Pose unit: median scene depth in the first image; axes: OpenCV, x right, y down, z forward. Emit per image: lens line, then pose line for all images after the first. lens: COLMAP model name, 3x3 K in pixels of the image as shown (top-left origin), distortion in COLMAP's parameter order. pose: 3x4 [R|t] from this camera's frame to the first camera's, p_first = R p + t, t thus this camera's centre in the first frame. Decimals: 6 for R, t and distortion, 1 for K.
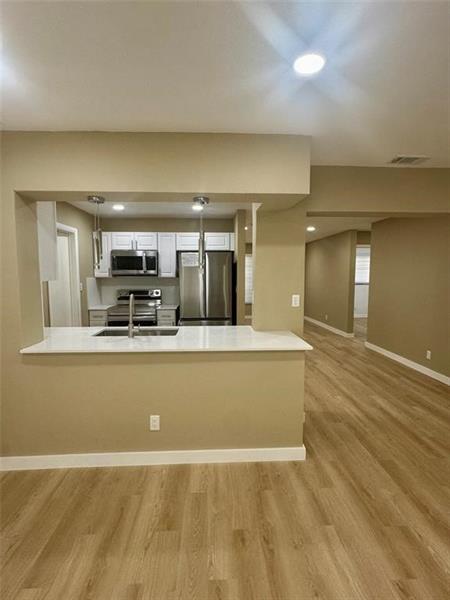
lens RADIAL K [[311.7, 0, 225.0], [0, 311.7, 300.0], [0, 0, 1]] dist [0.004482, 0.000897]
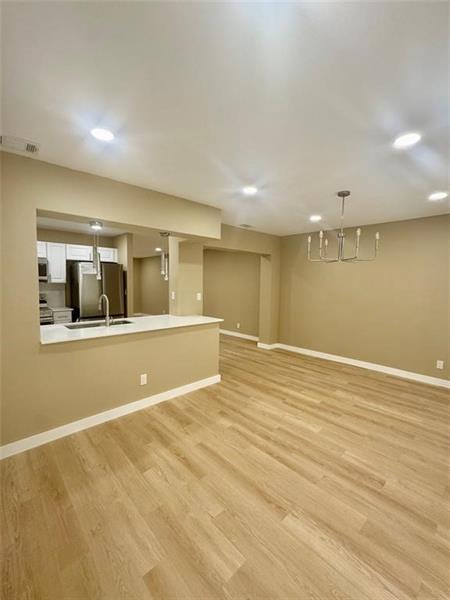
lens RADIAL K [[250.8, 0, 225.0], [0, 250.8, 300.0], [0, 0, 1]] dist [-0.001315, -0.000117]
pose [[0.765561, -0.038059, 0.642237, -0.667320], [0.044699, 0.998983, 0.005919, 0.023199], [-0.641809, 0.024176, 0.766483, -0.173847]]
